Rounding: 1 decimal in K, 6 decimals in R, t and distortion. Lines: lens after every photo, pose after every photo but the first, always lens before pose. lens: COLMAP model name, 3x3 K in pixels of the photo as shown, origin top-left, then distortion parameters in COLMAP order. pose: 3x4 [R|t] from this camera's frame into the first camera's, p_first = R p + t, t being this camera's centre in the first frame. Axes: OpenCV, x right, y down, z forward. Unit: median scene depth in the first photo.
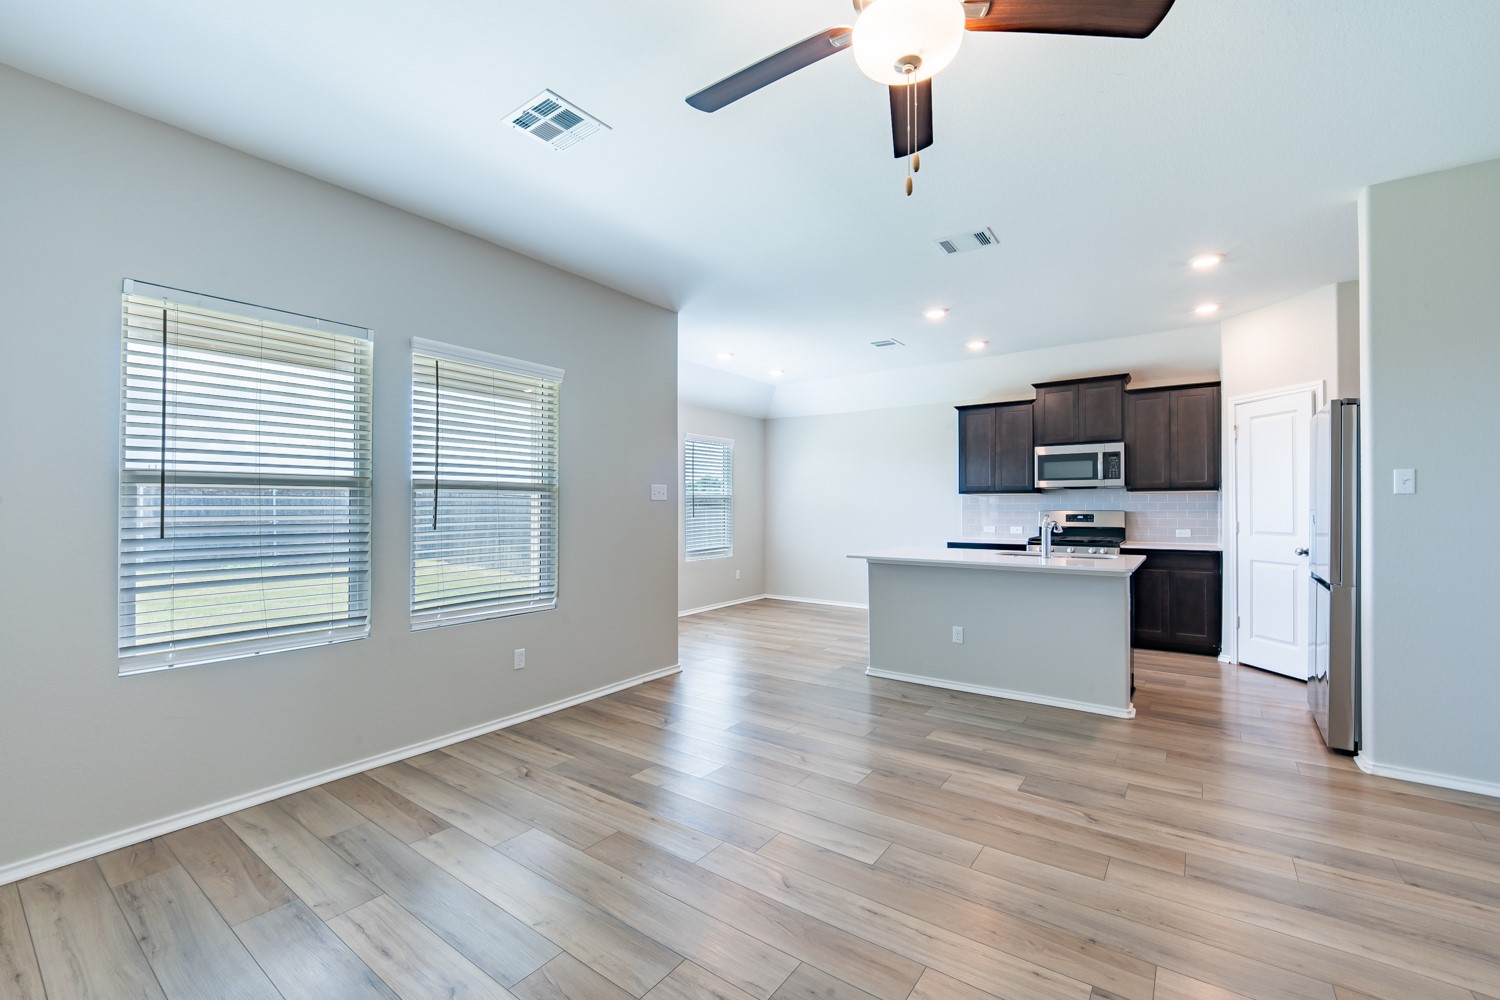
lens RADIAL K [[619.2, 0, 751.5], [0, 619.2, 507.6], [0, 0, 1]] dist [-0.008580, -0.003382]
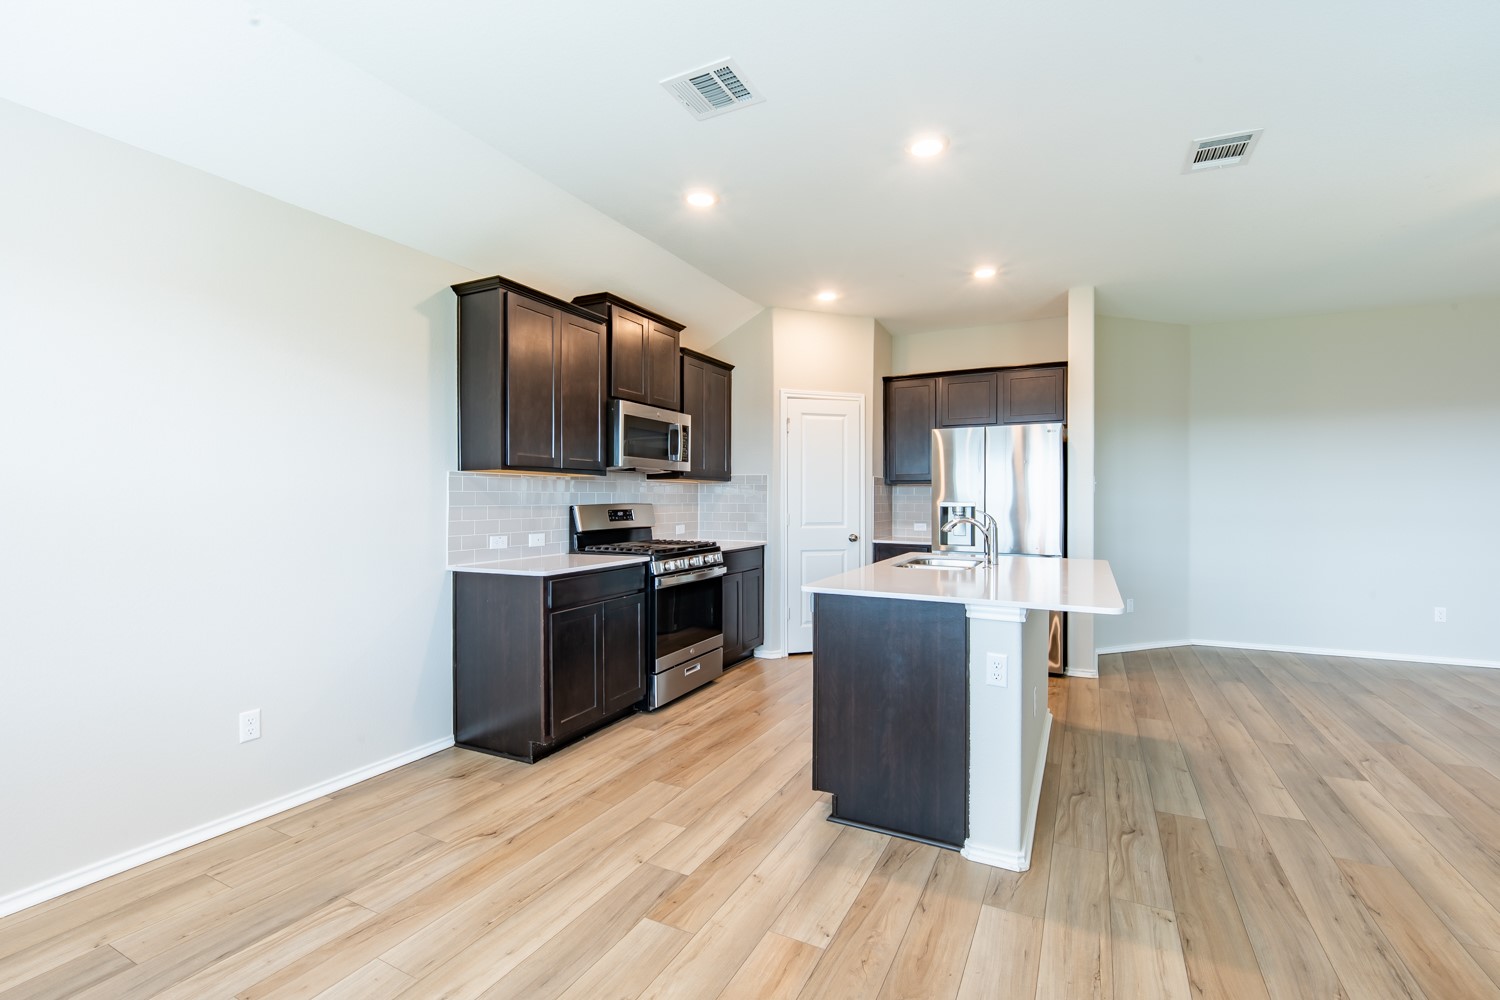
lens RADIAL K [[619.2, 0, 788.9], [0, 619.2, 516.7], [0, 0, 1]] dist [-0.008580, -0.003382]
pose [[-0.181489, -0.027117, 0.983019, -0.242523], [-0.004354, 0.999632, 0.026771, -0.001116], [-0.983383, 0.000579, -0.181541, 1.369820]]
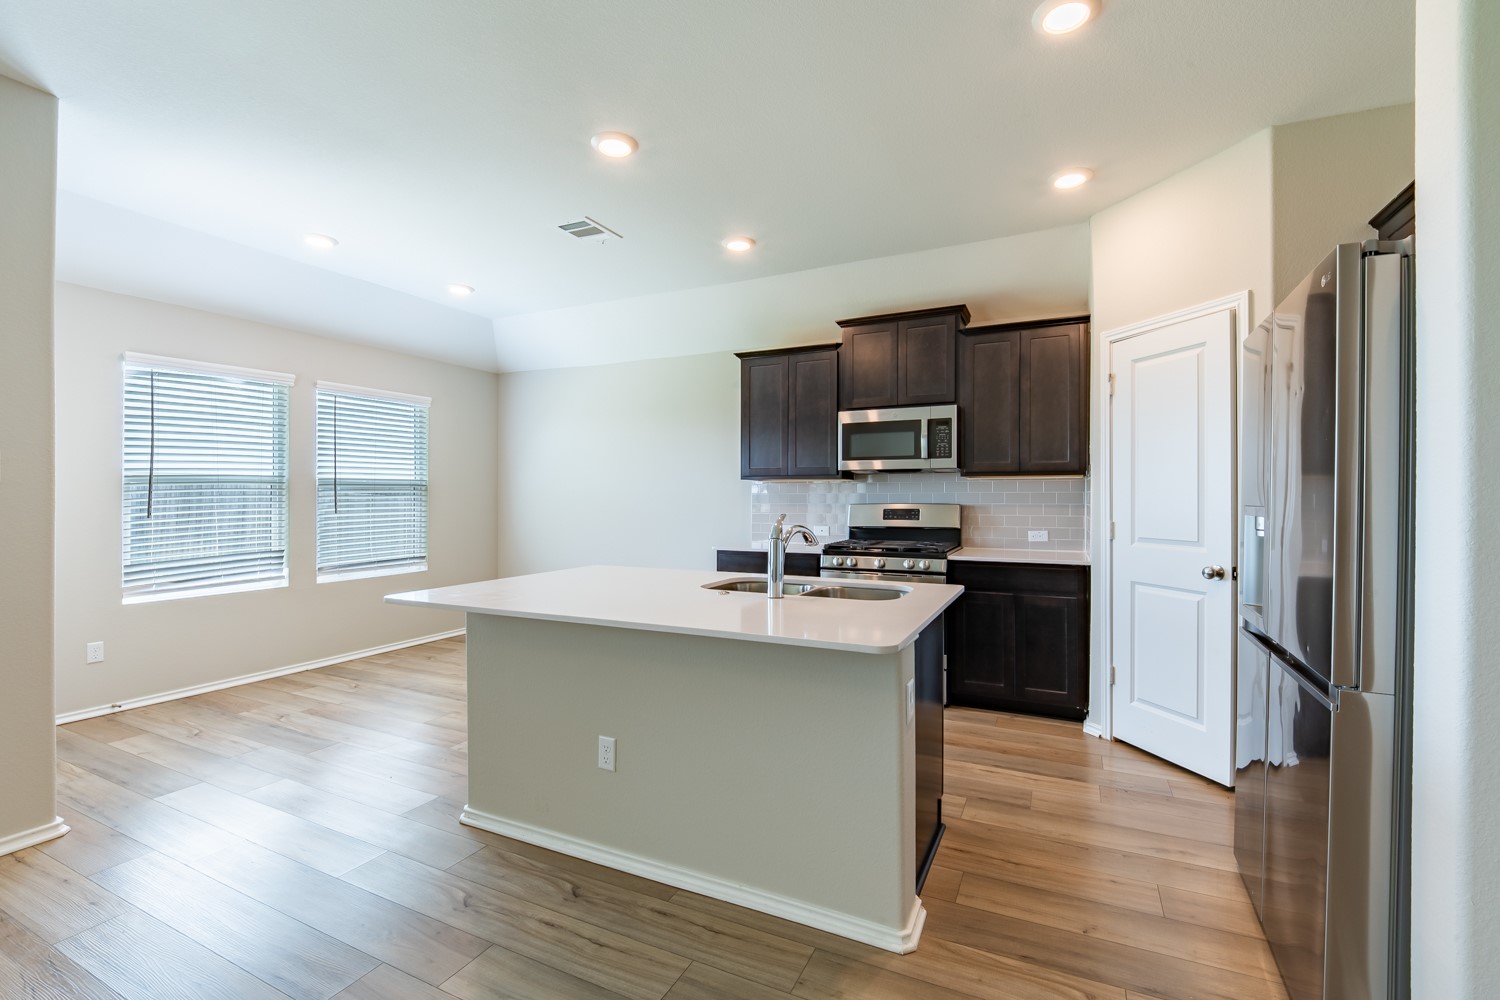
lens RADIAL K [[619.2, 0, 760.9], [0, 619.2, 505.5], [0, 0, 1]] dist [-0.008580, -0.003382]
pose [[0.984035, -0.001155, 0.177974, 0.361884], [-0.000867, 0.999936, 0.011285, -0.001927], [-0.177975, -0.011259, 0.983971, 0.485322]]
